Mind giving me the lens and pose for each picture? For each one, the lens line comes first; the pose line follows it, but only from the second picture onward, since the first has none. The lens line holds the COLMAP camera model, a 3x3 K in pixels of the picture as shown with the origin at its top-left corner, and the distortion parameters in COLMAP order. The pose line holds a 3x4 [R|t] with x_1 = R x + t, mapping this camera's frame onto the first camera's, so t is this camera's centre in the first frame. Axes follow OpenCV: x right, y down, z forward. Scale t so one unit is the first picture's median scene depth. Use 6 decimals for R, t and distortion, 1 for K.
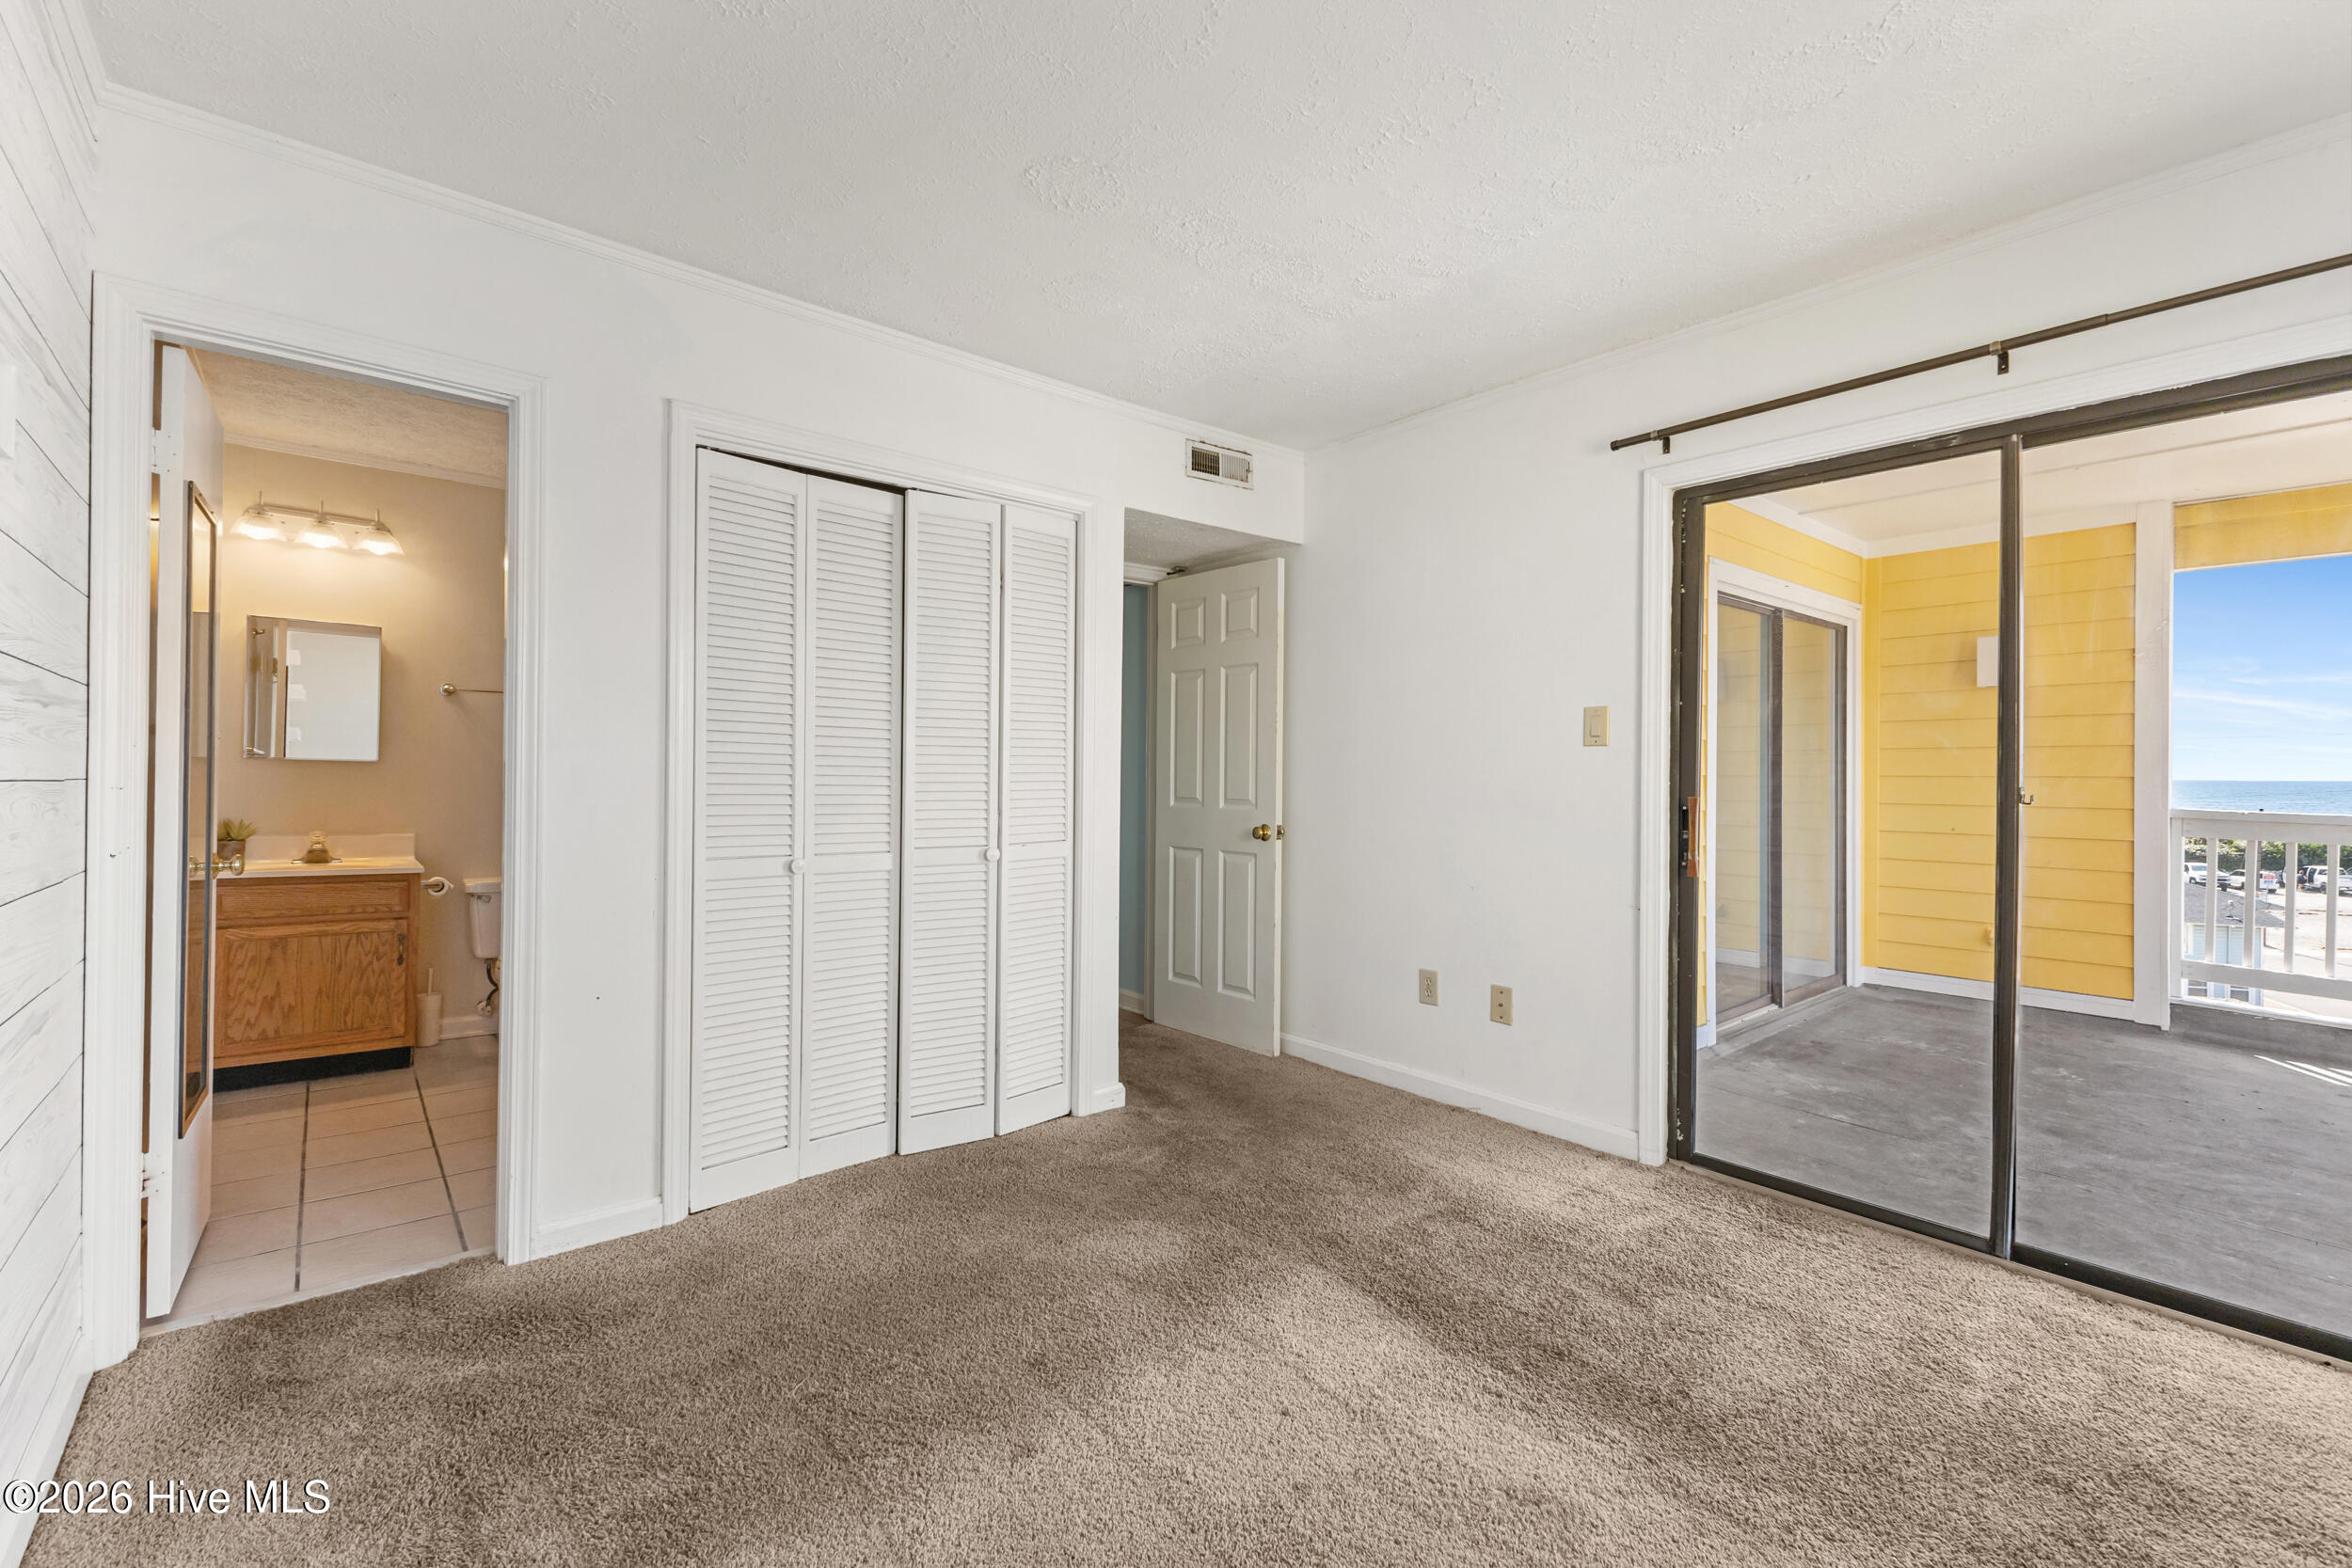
lens RADIAL K [[1005.3, 0, 1173.1], [0, 1005.3, 775.8], [0, 0, 1]] dist [0.008766, -0.002618]
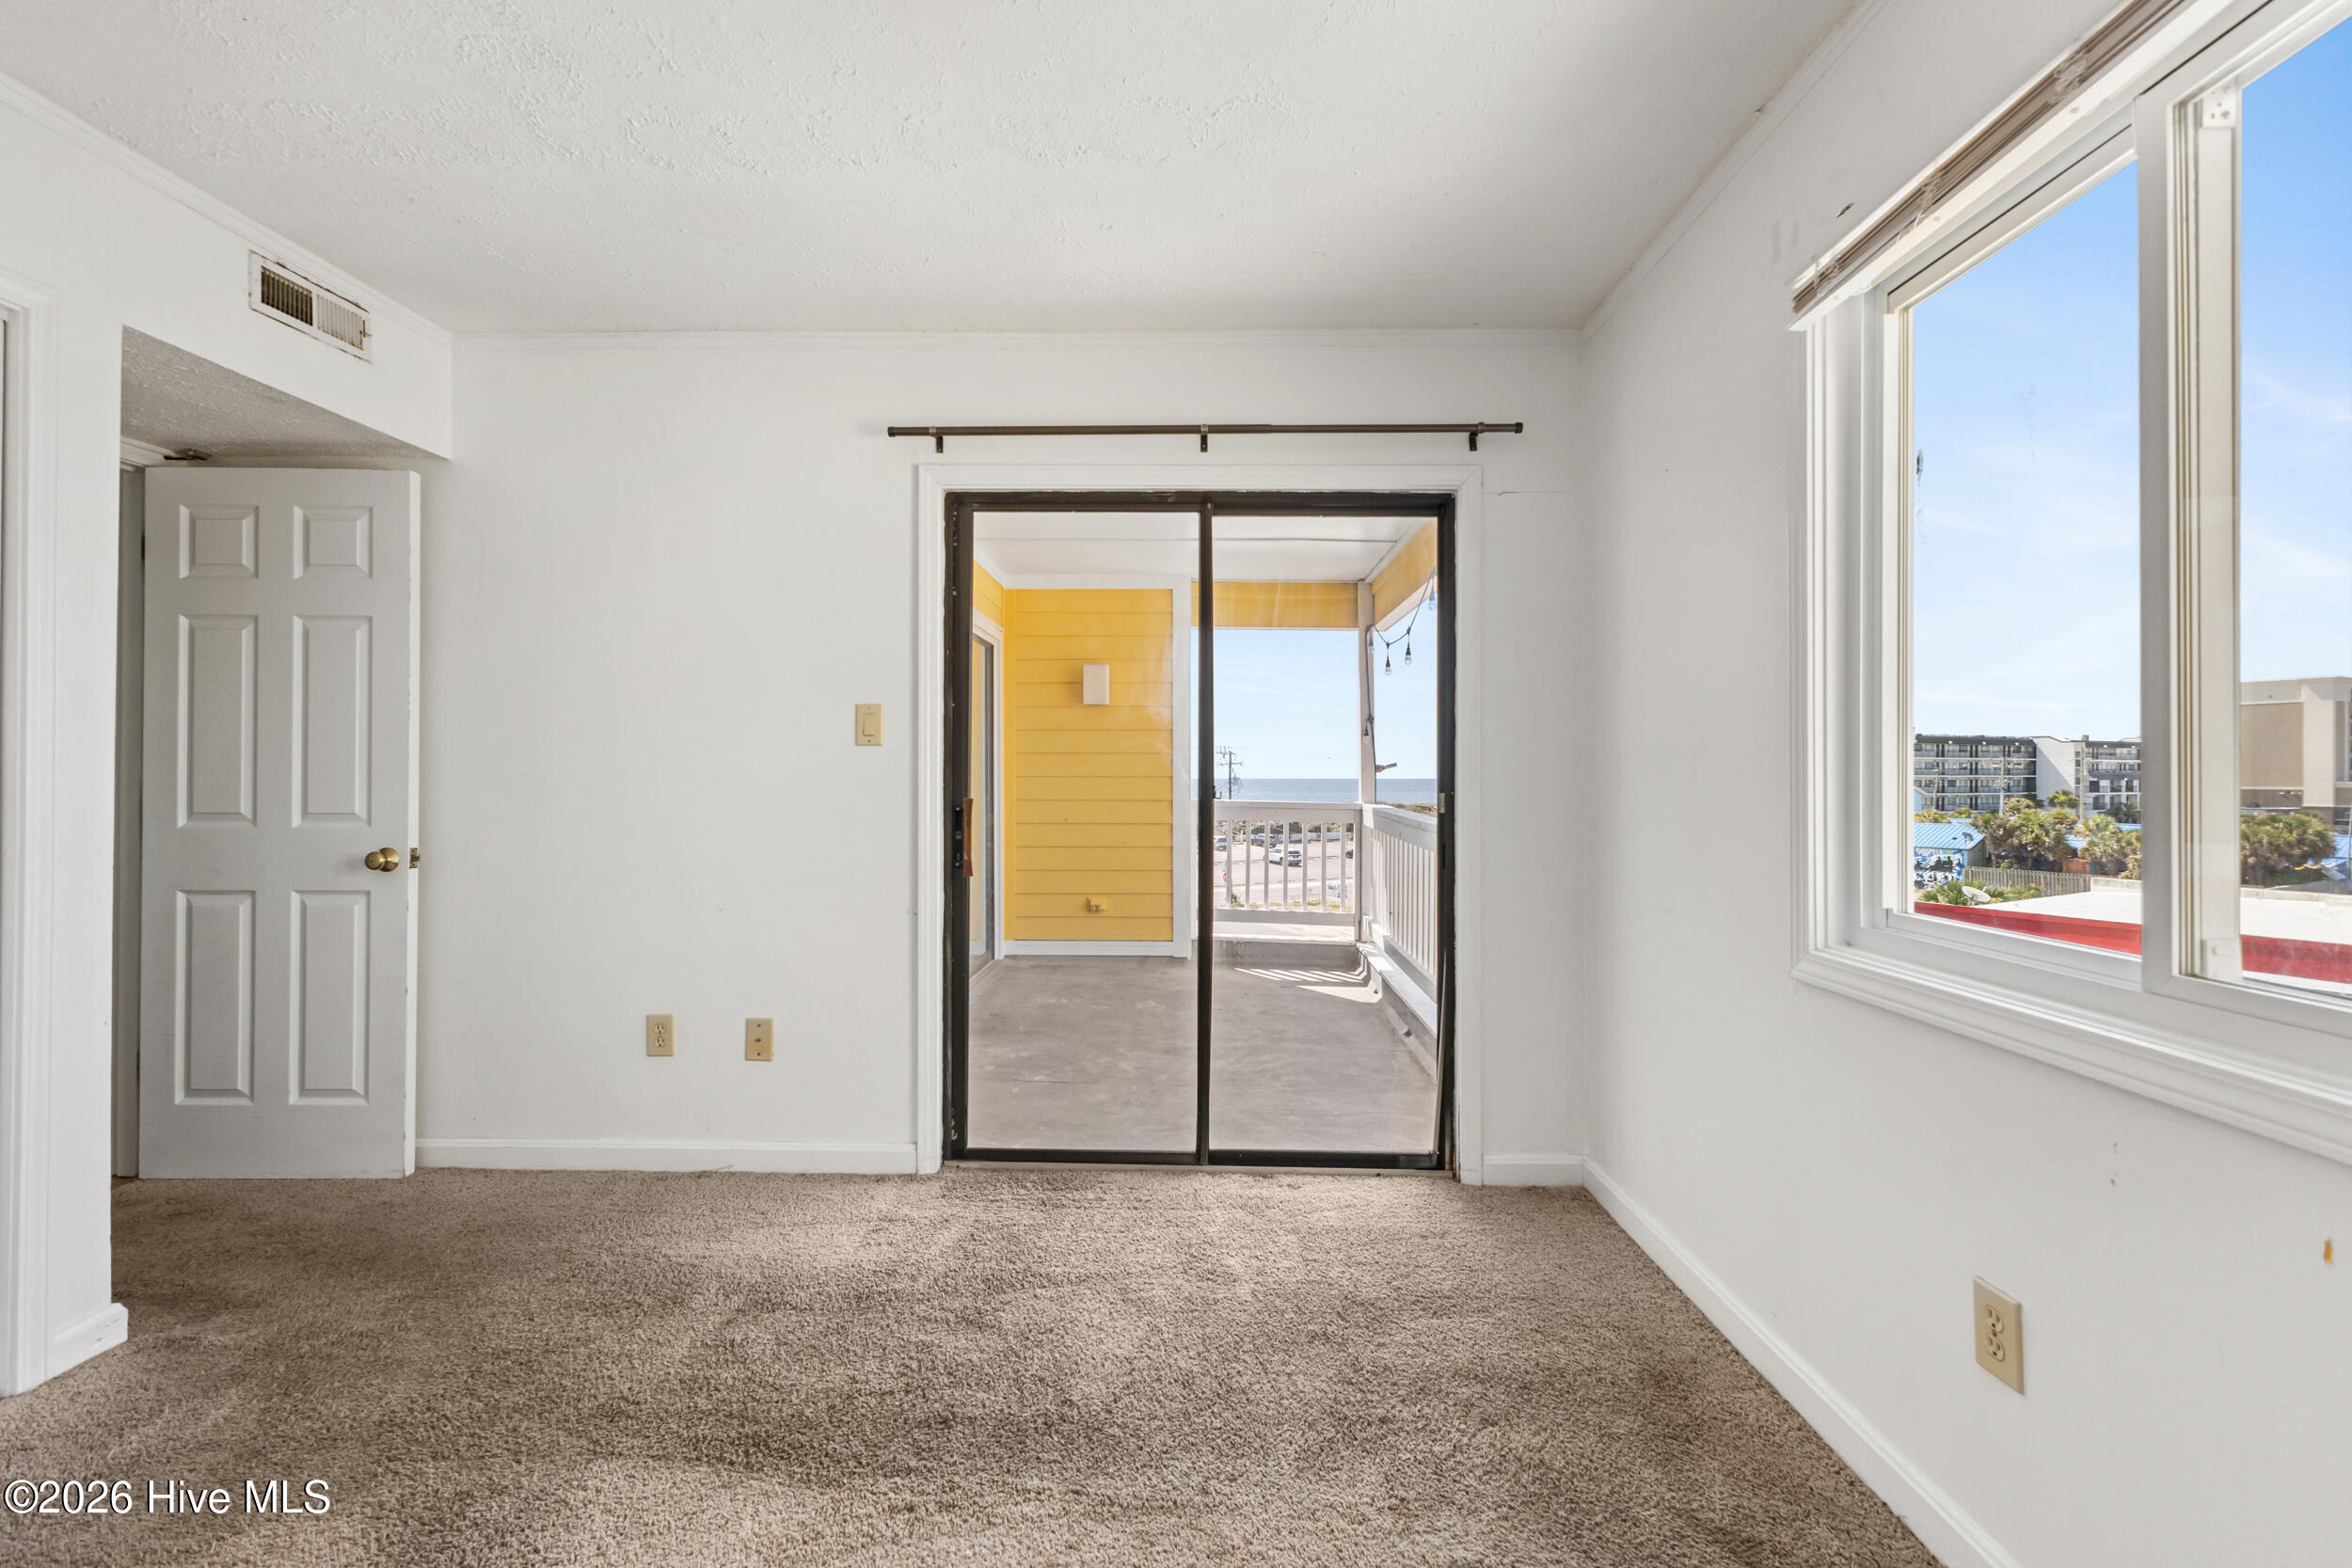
lens RADIAL K [[1005.3, 0, 1175.3], [0, 1005.3, 774.9], [0, 0, 1]] dist [0.008766, -0.002618]
pose [[0.656723, -0.001651, 0.754130, -0.110081], [0.002900, 0.999996, -0.000336, -0.000970], [-0.754126, 0.002408, 0.656725, 0.177677]]
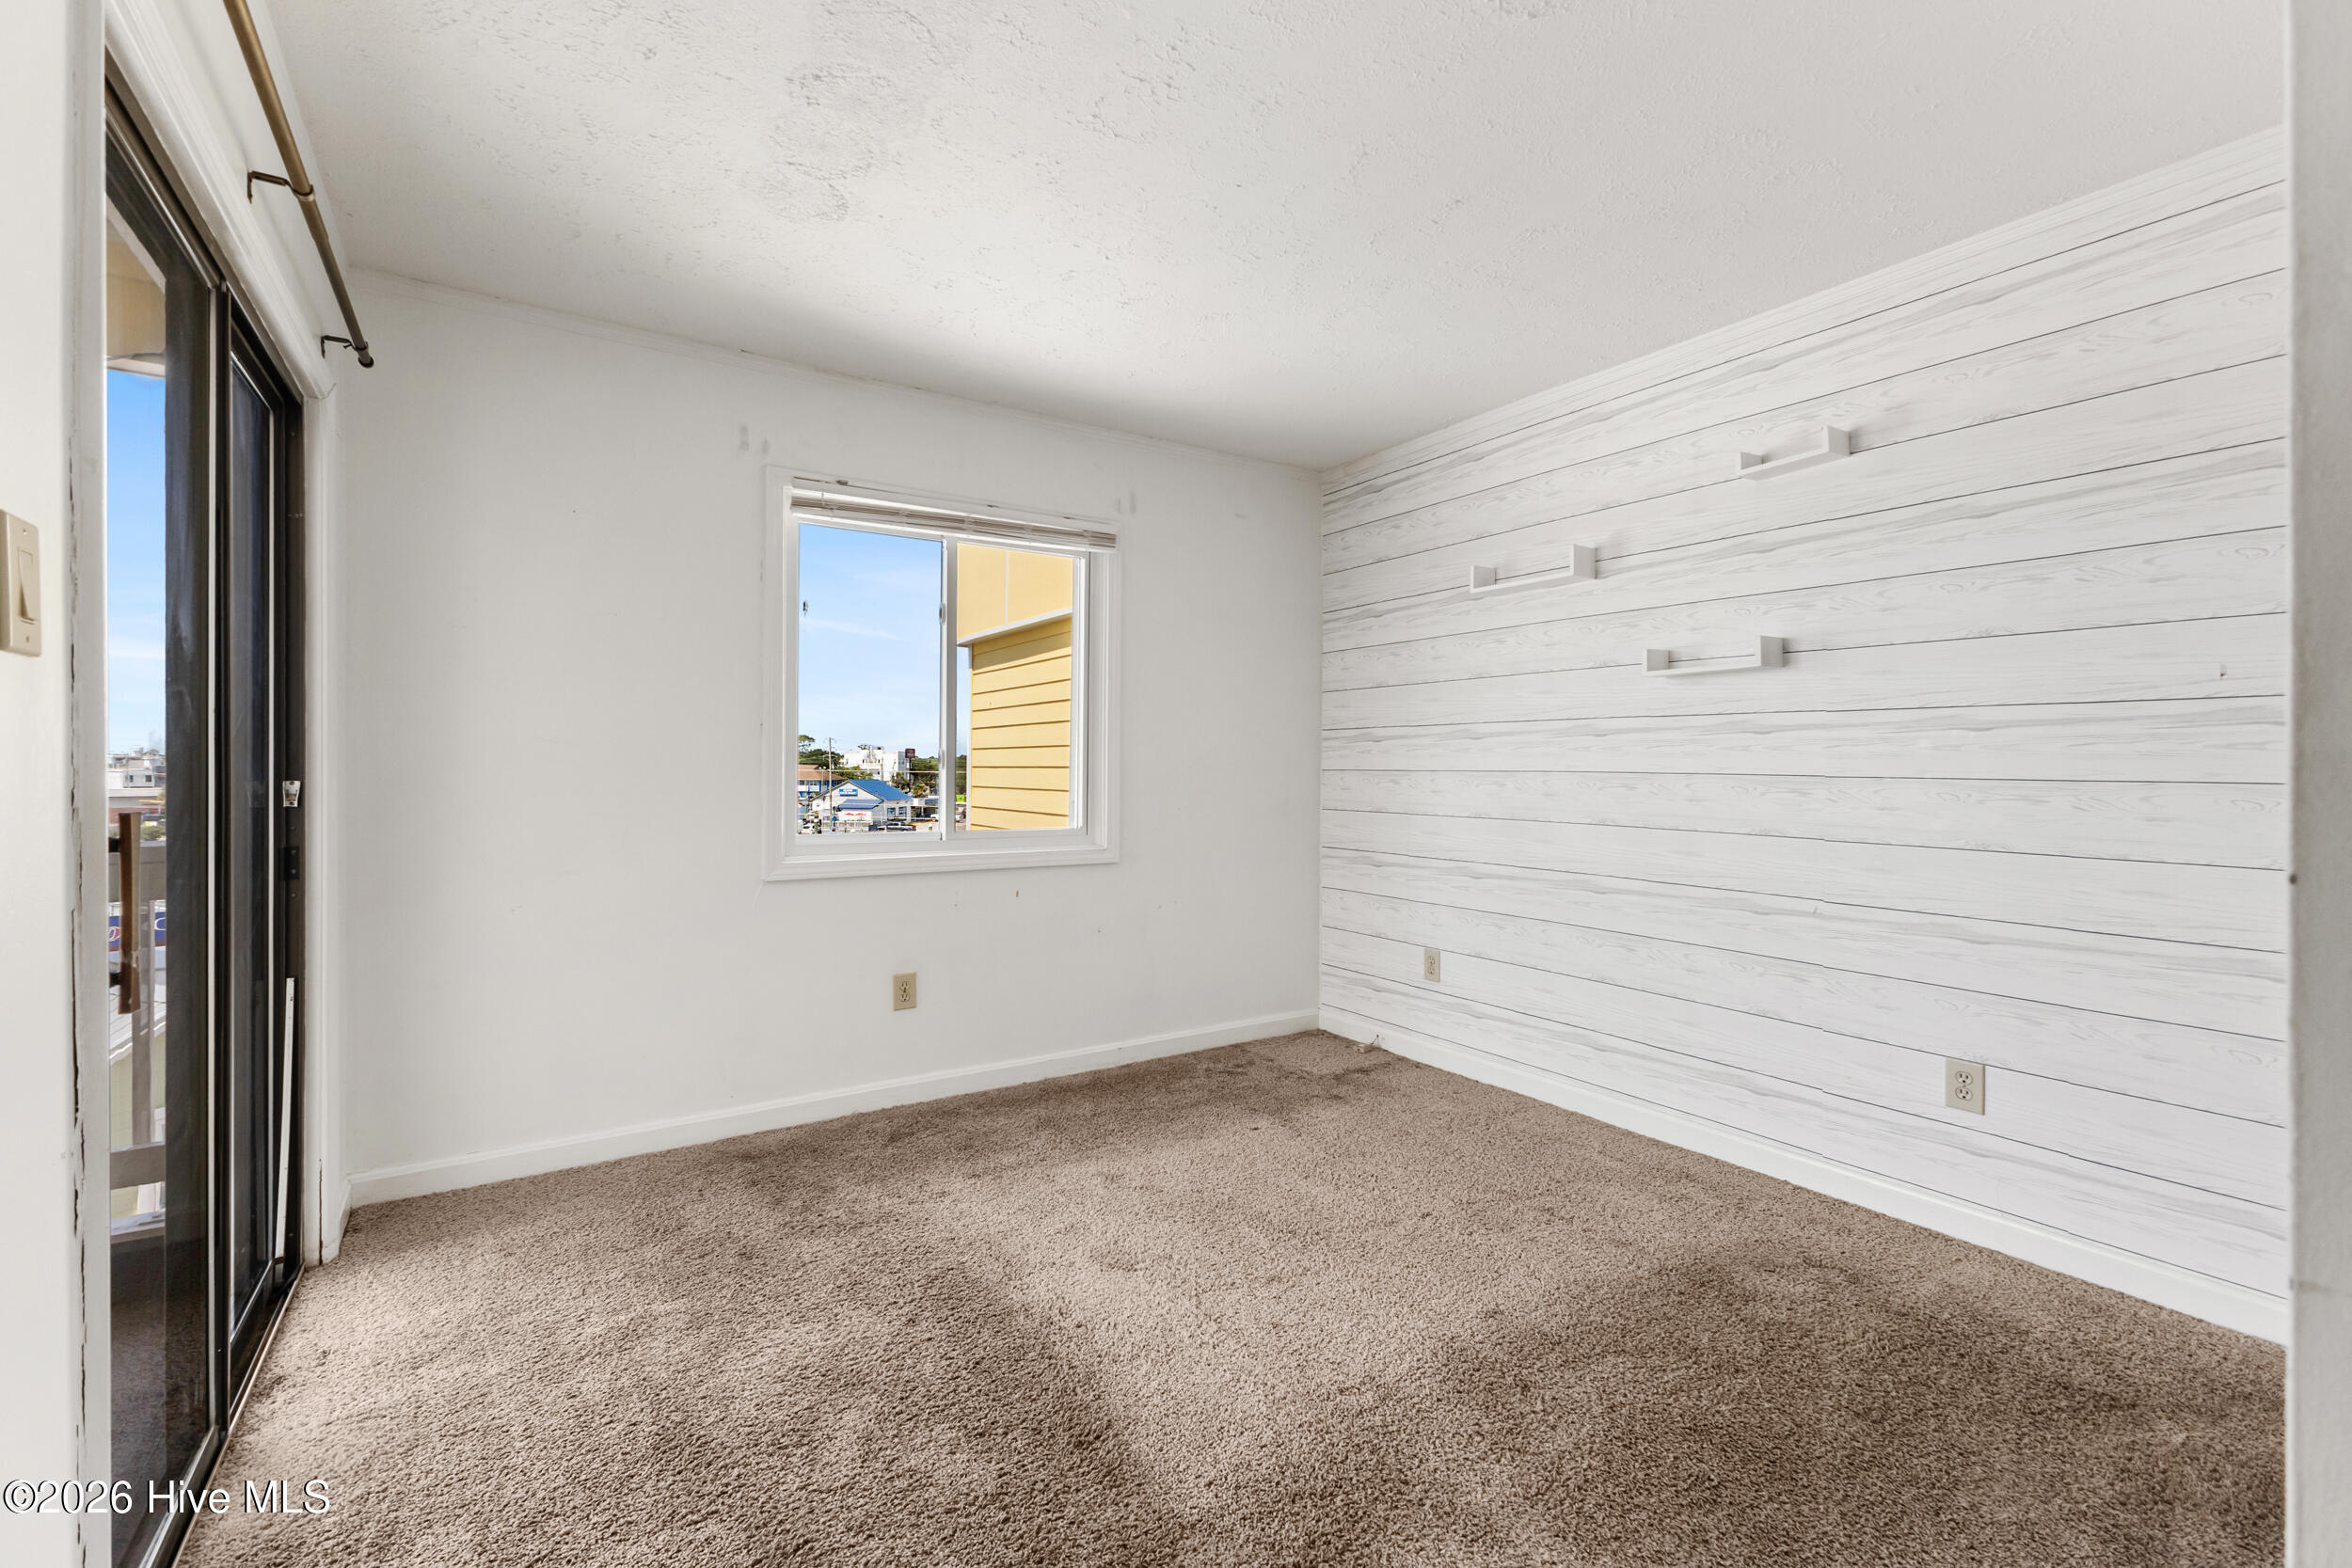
lens RADIAL K [[1005.3, 0, 1168.8], [0, 1005.3, 766.0], [0, 0, 1]] dist [0.008766, -0.002618]
pose [[-0.991492, -0.010564, 0.129739, 0.054977], [-0.009779, 0.999930, 0.006683, -0.008645], [-0.129800, 0.005357, -0.991526, 1.348411]]
